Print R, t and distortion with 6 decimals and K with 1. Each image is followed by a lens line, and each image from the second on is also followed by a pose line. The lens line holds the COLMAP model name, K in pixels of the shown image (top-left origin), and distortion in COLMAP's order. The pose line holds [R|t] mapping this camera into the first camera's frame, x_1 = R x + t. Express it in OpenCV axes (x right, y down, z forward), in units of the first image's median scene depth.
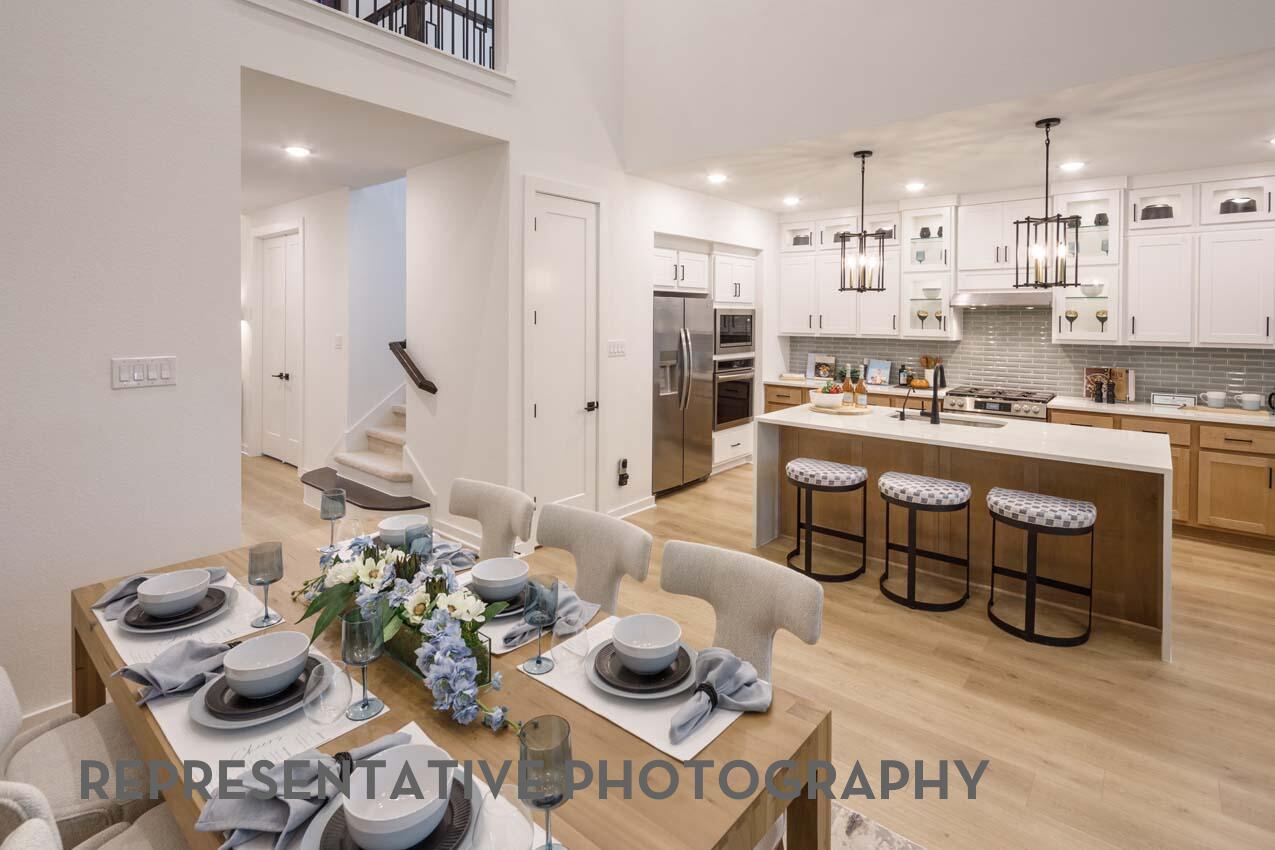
lens RADIAL K [[622.0, 0, 631.8], [0, 622.0, 326.2], [0, 0, 1]] dist [-0.001015, -0.001185]
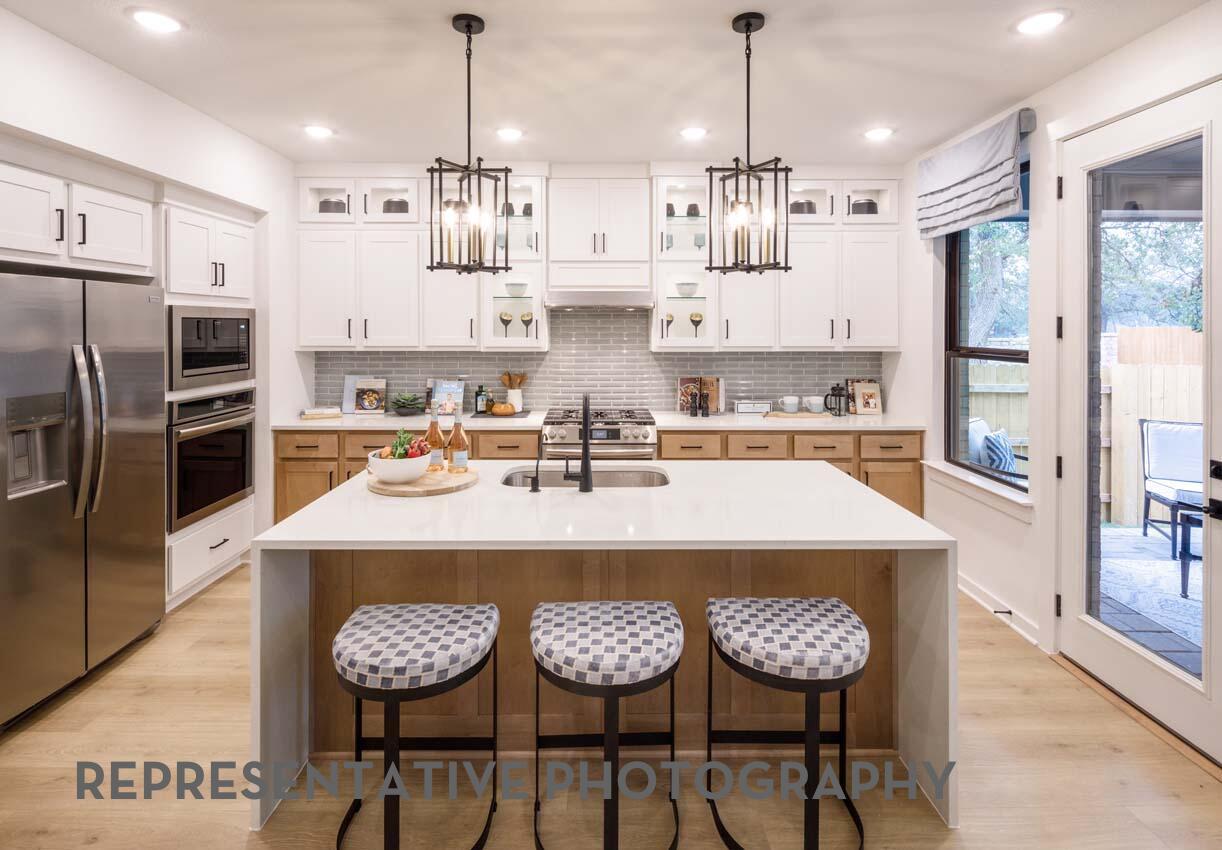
lens RADIAL K [[606.5, 0, 605.1], [0, 606.5, 331.3], [0, 0, 1]] dist [0.002323, 0.000245]
pose [[0.755482, -0.010365, 0.655087, 0.082635], [0.014399, 0.999896, -0.000785, -0.000144], [-0.655011, 0.010025, 0.755553, 0.397639]]
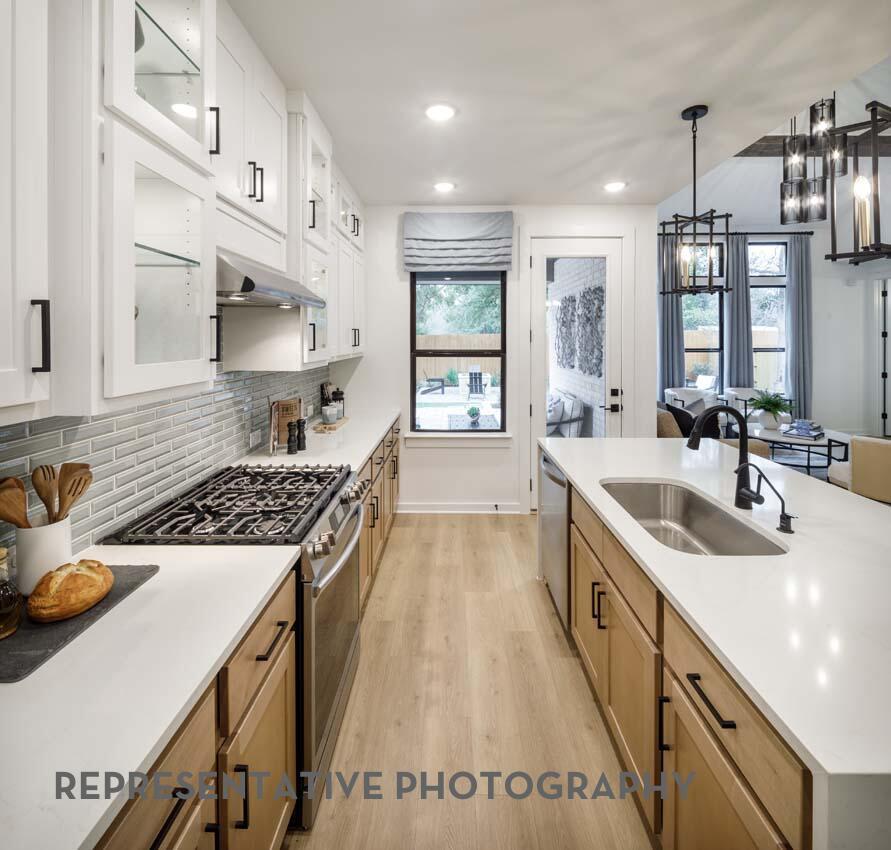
lens RADIAL K [[437.9, 0, 447.5], [0, 437.9, 345.5], [0, 0, 1]] dist [0.001996, 0.000179]
pose [[-0.644277, -0.020128, 0.764527, 0.263317], [0.007617, 0.999435, 0.032732, -0.007920], [-0.764754, 0.026912, -0.643760, 1.093570]]
